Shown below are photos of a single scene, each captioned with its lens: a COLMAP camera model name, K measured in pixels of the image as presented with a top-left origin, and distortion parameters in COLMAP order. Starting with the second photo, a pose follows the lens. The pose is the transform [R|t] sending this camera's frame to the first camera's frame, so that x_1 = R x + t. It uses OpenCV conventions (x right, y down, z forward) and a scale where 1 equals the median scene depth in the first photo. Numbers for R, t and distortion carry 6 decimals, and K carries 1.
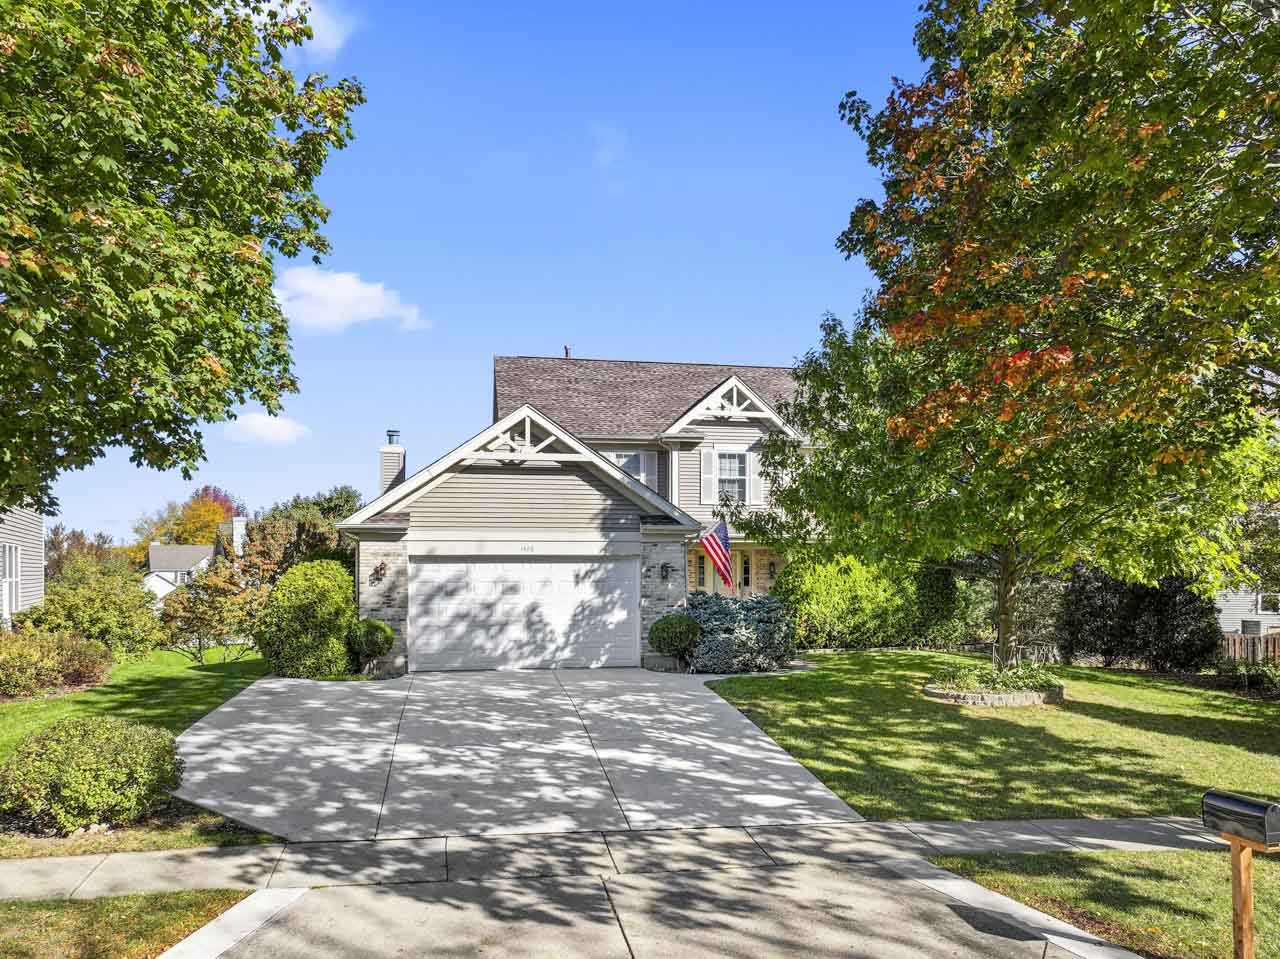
lens RADIAL K [[907.7, 0, 620.8], [0, 907.7, 479.7], [0, 0, 1]] dist [-0.118670, 0.267322]
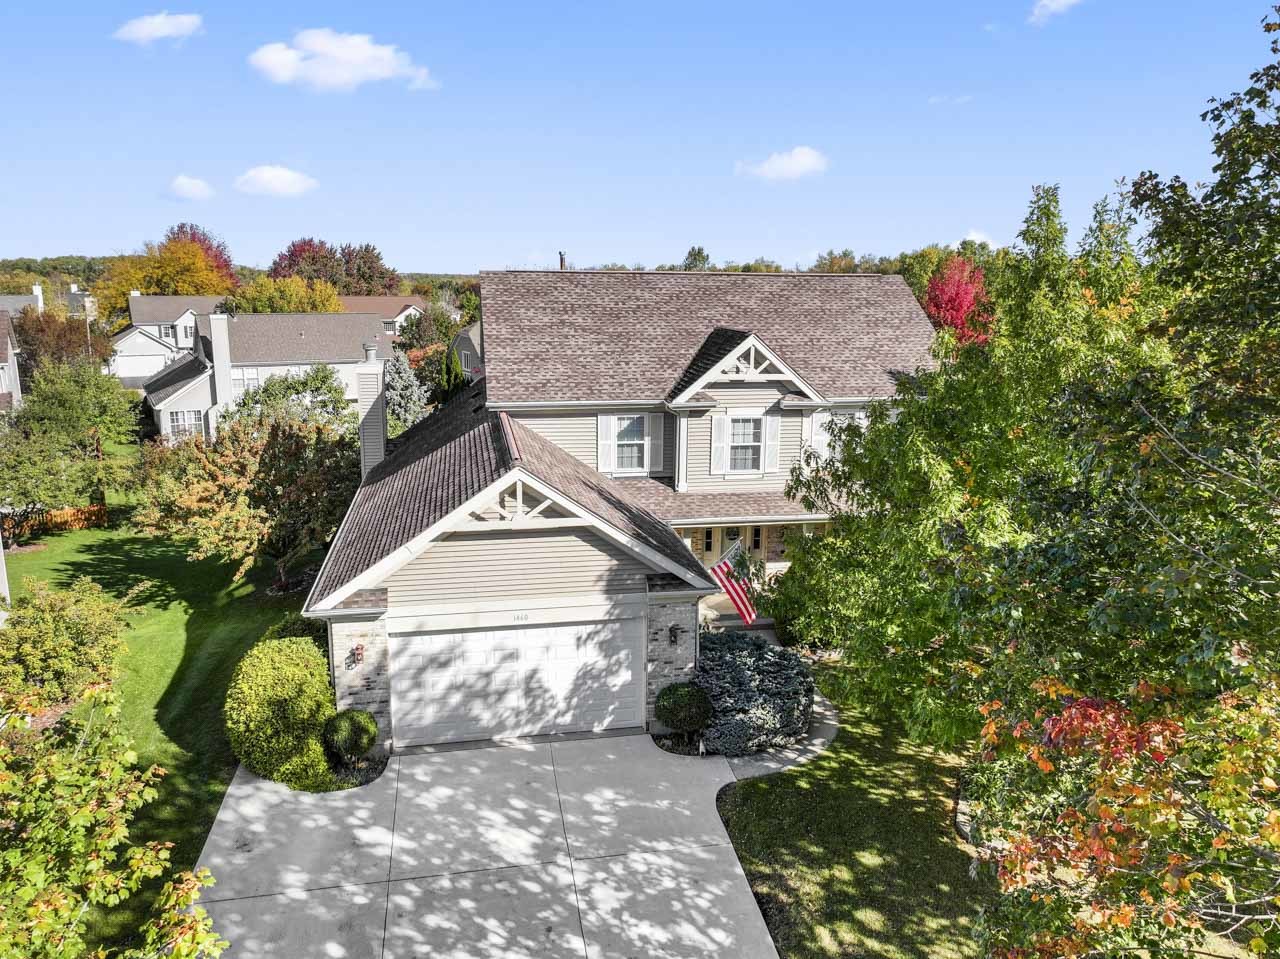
lens RADIAL K [[894.6, 0, 641.1], [0, 894.6, 478.1], [0, 0, 1]] dist [0.004842, 0.000485]
pose [[0.999581, -0.001144, 0.028917, -0.011703], [-0.006623, 0.963653, 0.267075, -0.292615], [-0.028172, -0.267154, 0.963242, 0.177158]]
